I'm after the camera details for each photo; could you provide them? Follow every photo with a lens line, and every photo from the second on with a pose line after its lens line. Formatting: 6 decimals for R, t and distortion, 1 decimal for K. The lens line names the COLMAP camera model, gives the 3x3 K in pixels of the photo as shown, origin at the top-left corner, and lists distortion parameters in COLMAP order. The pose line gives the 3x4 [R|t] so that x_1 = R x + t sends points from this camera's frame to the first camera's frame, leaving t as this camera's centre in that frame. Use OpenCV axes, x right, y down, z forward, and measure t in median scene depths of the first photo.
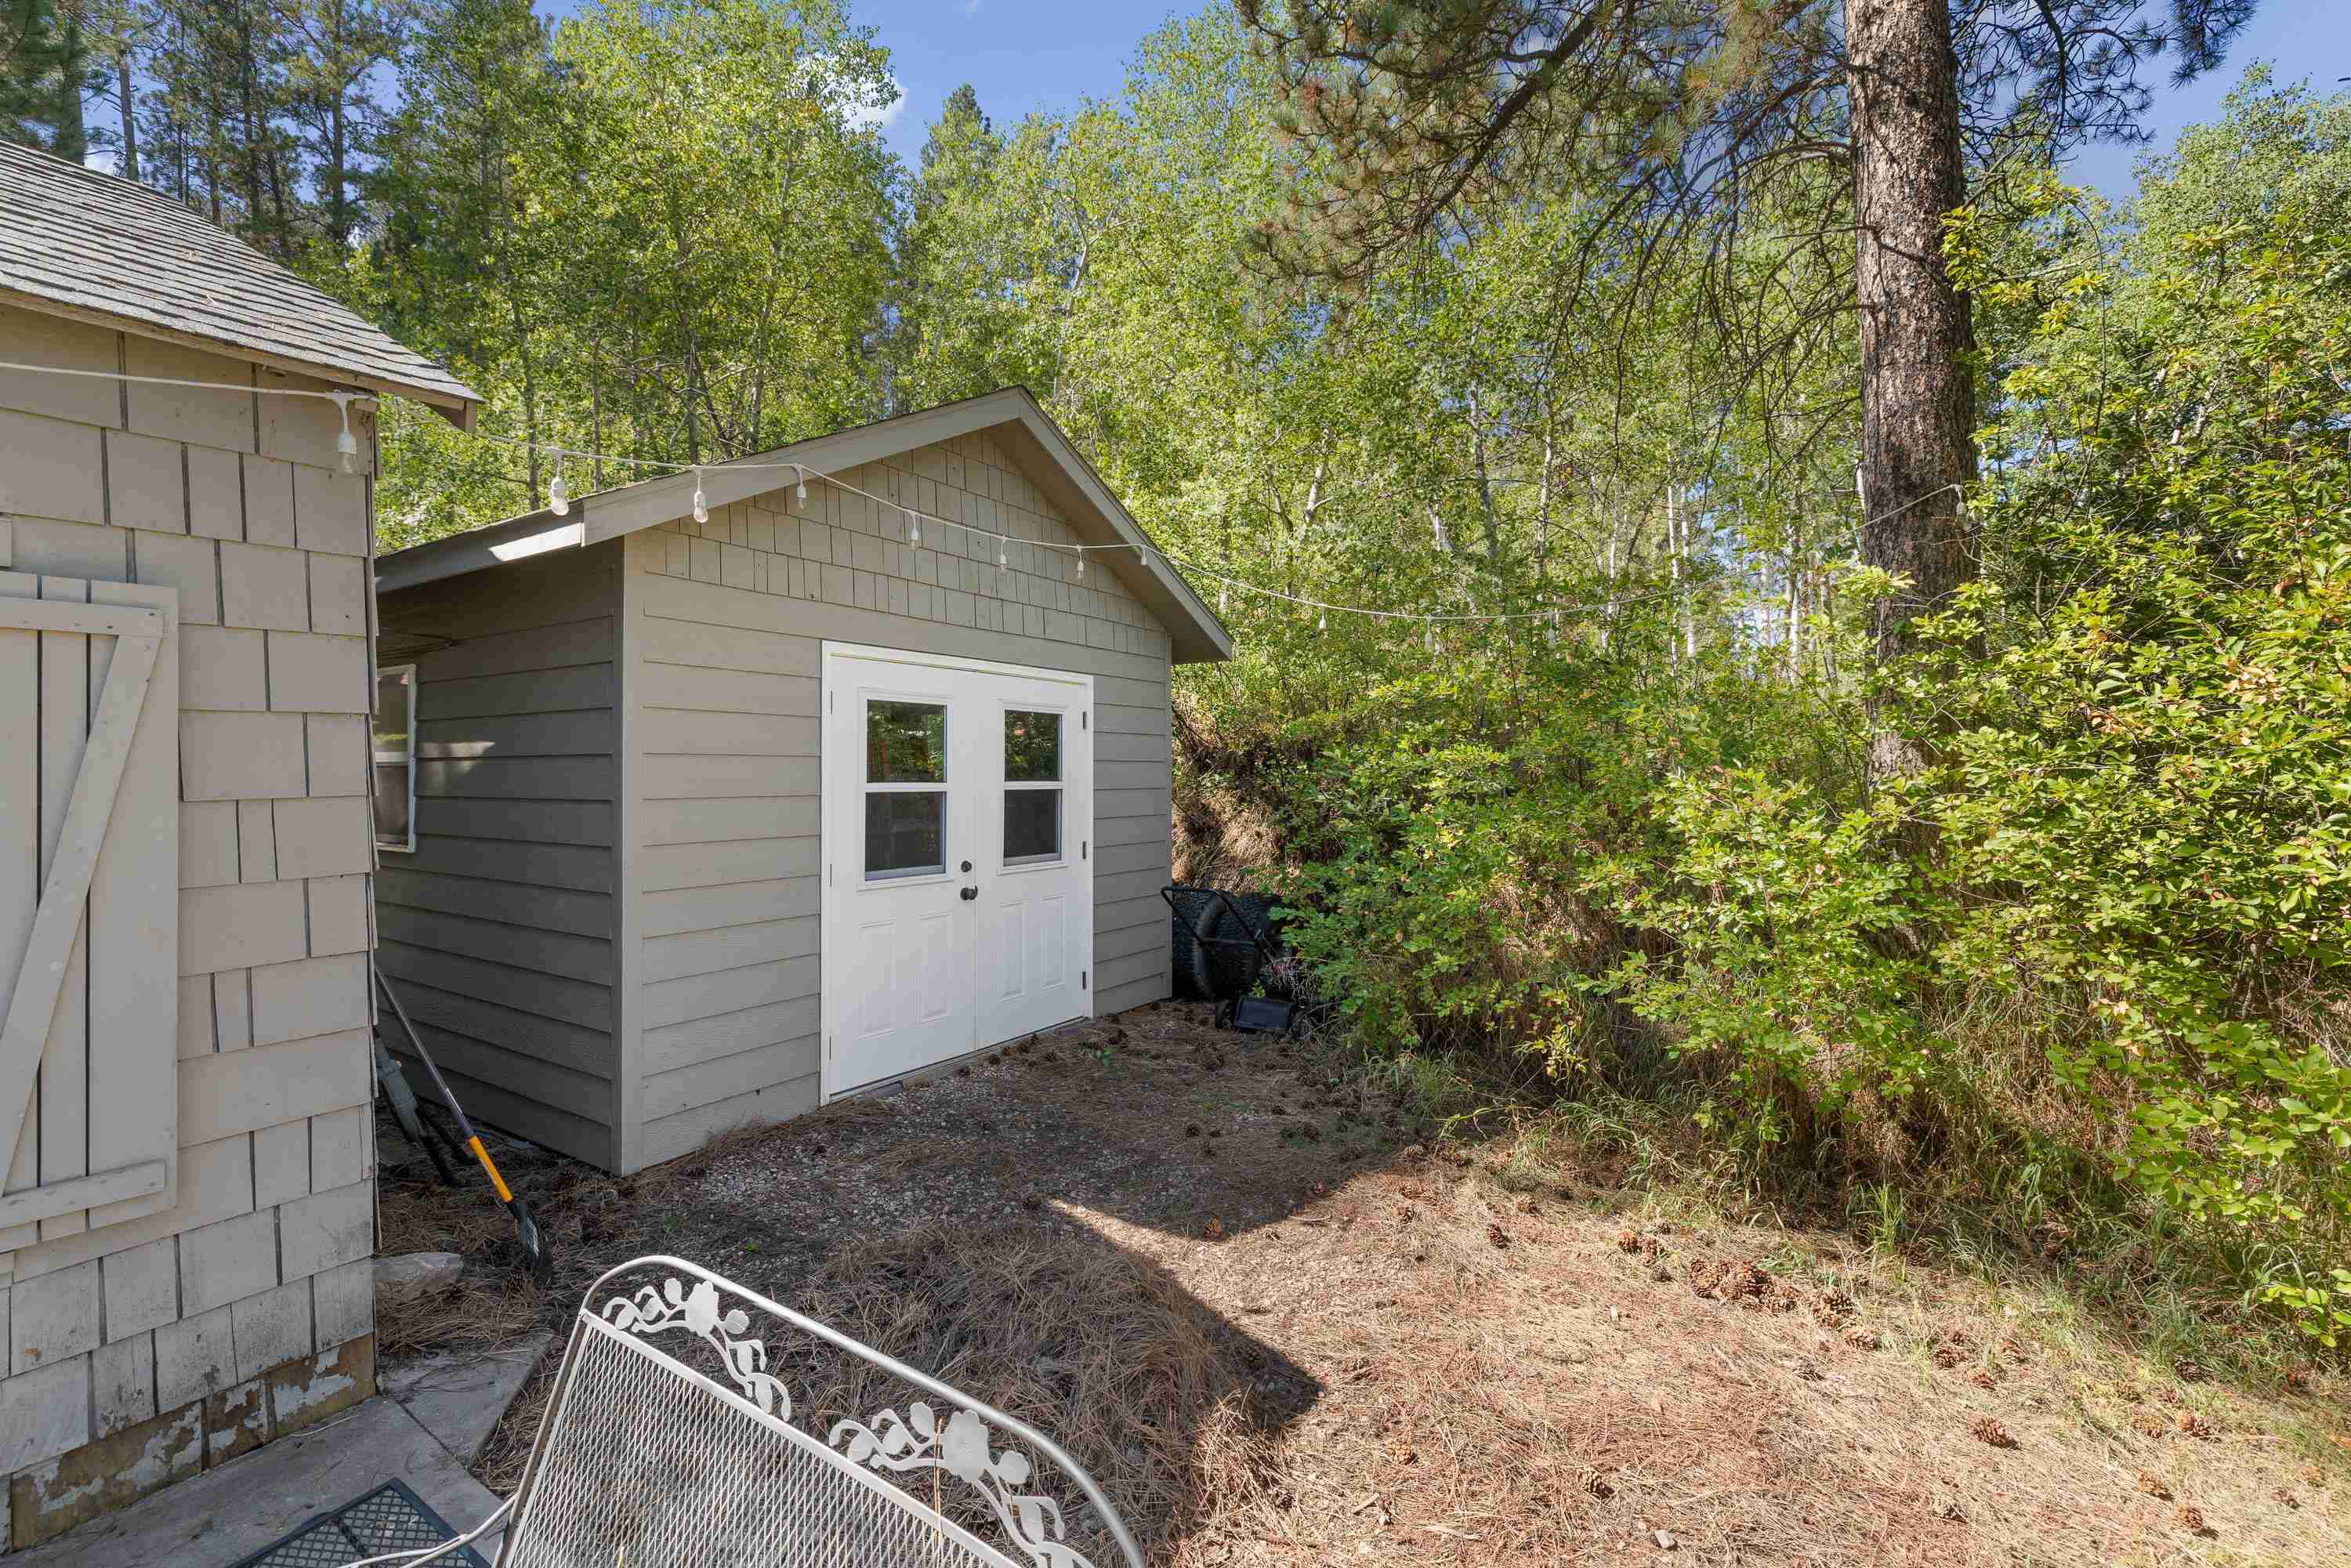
lens RADIAL K [[1028.9, 0, 1184.4], [0, 1028.9, 770.5], [0, 0, 1]] dist [-0.002440, 0.001192]
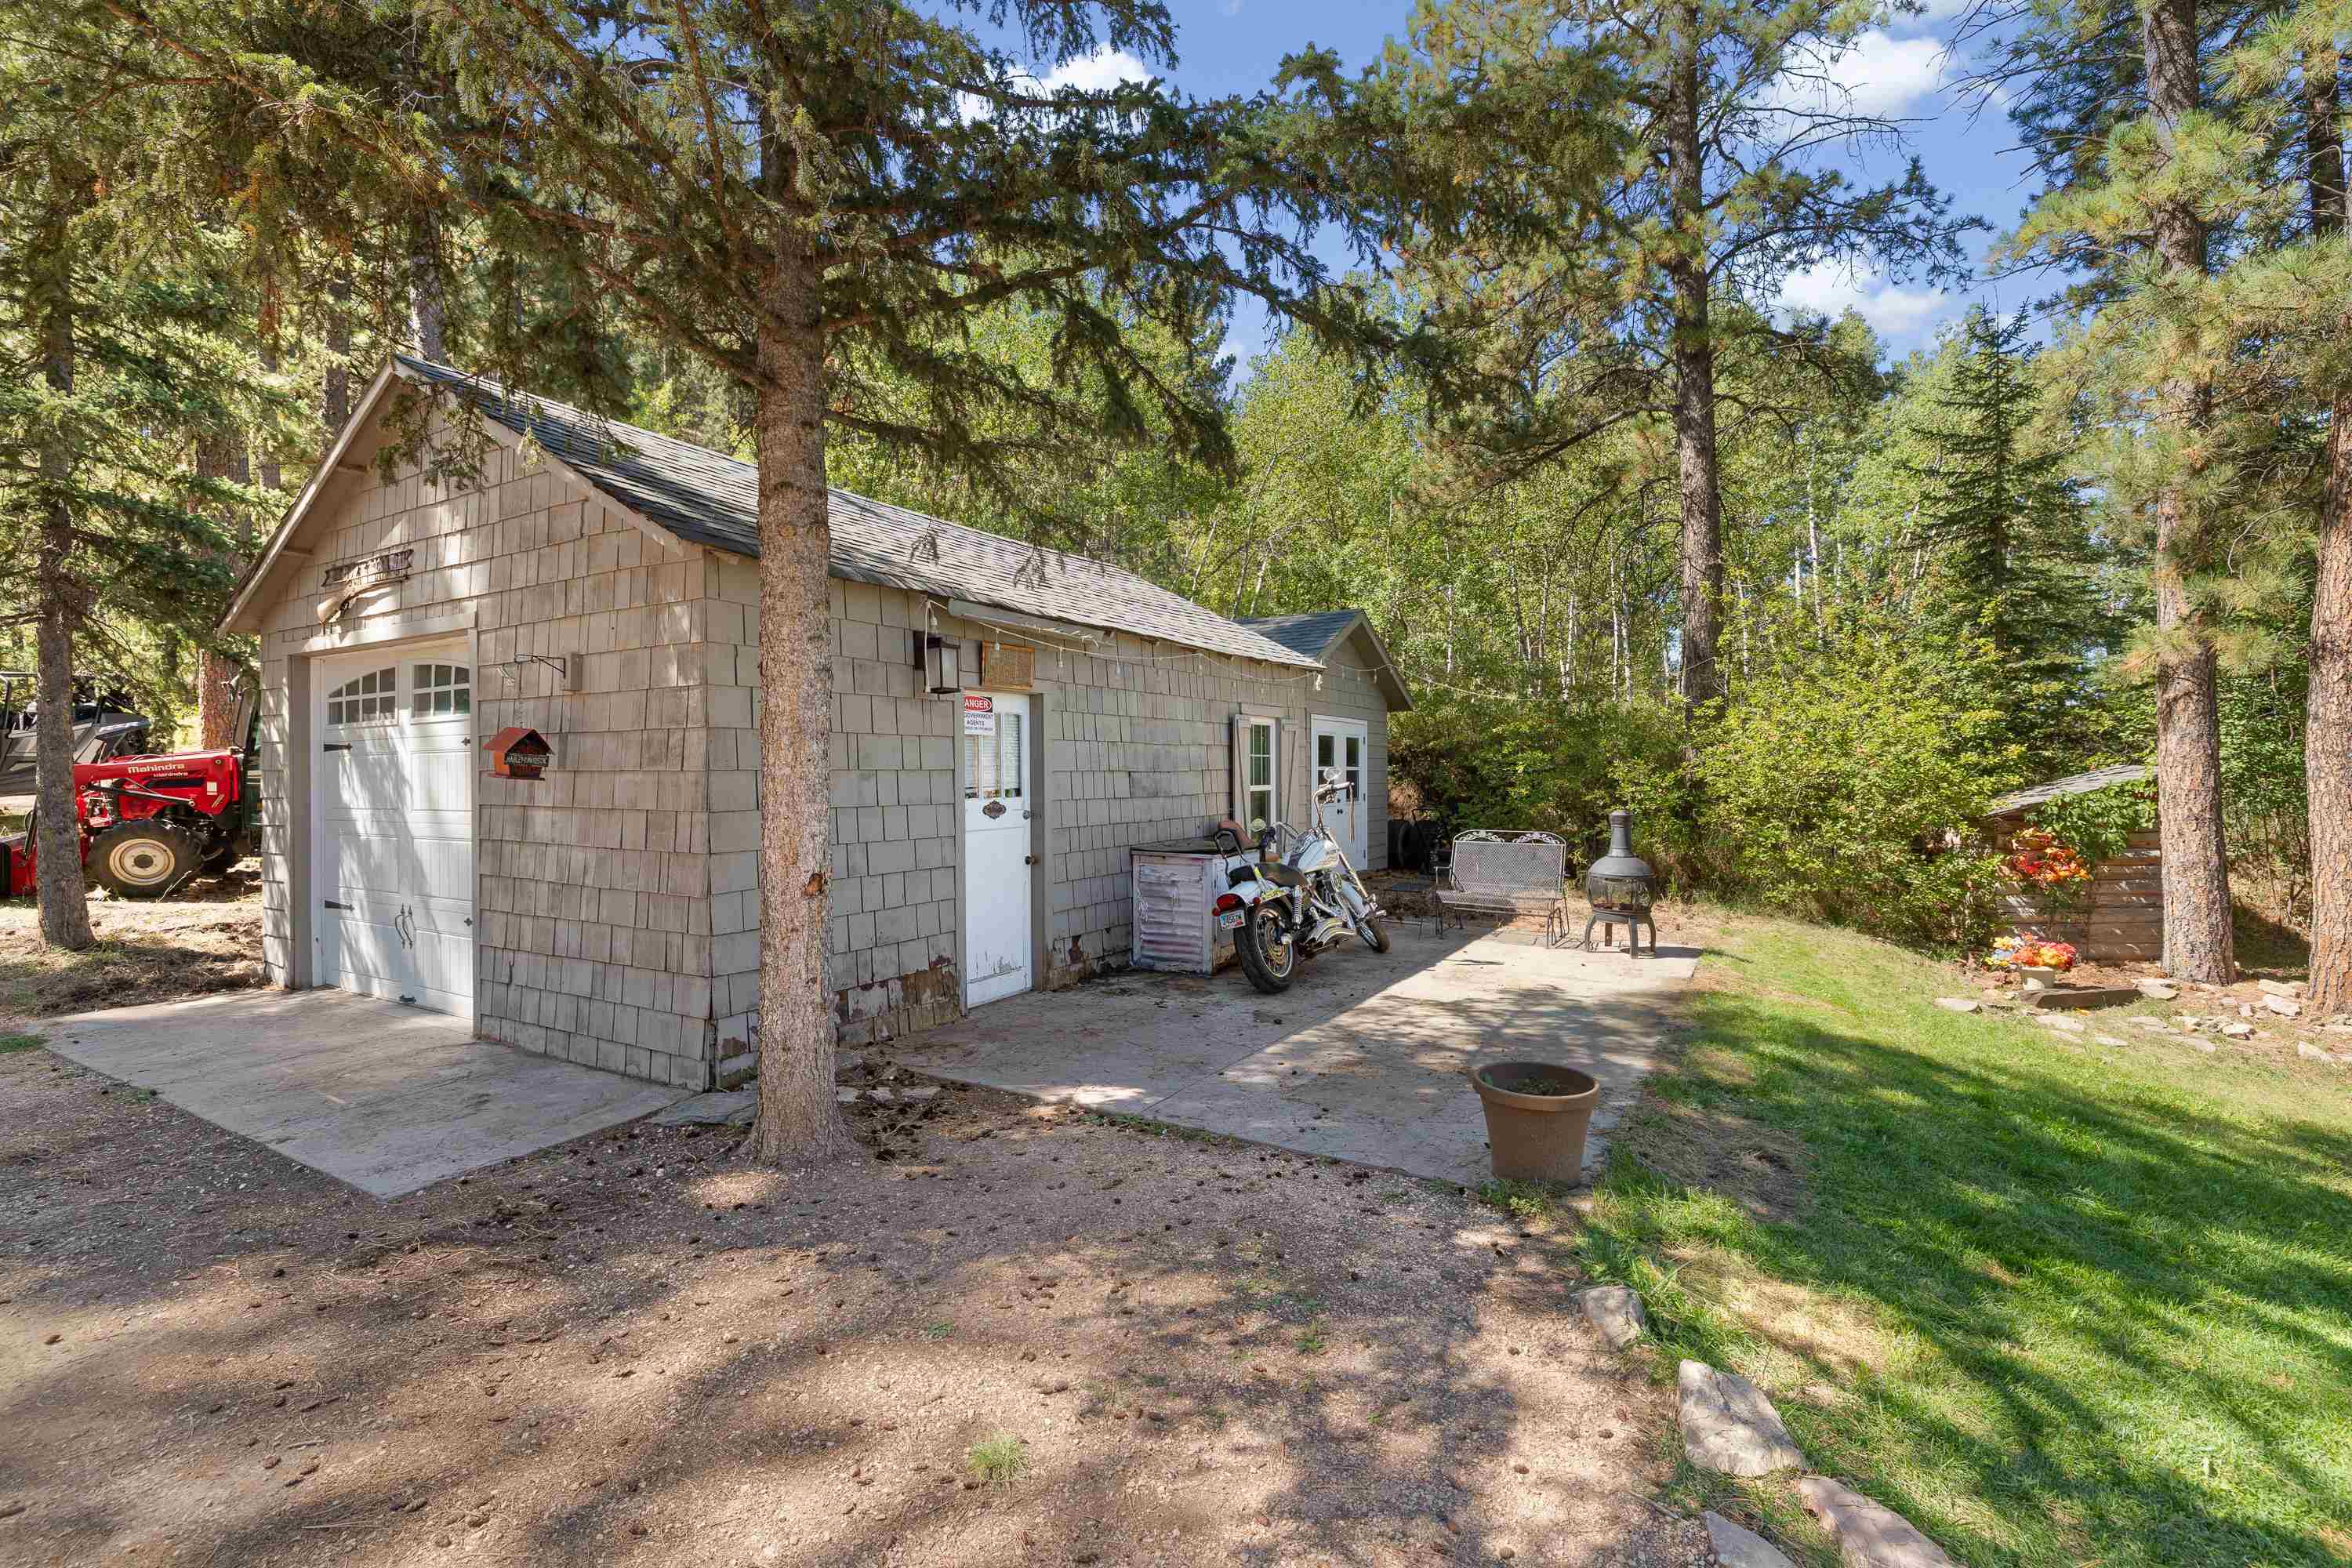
lens RADIAL K [[1029.4, 0, 1184.9], [0, 1029.4, 770.5], [0, 0, 1]] dist [-0.002440, 0.001192]
pose [[0.999038, -0.004833, 0.043580, -0.742500], [0.004725, 0.999985, 0.002592, 0.013755], [-0.043592, -0.002384, 0.999047, -1.585502]]
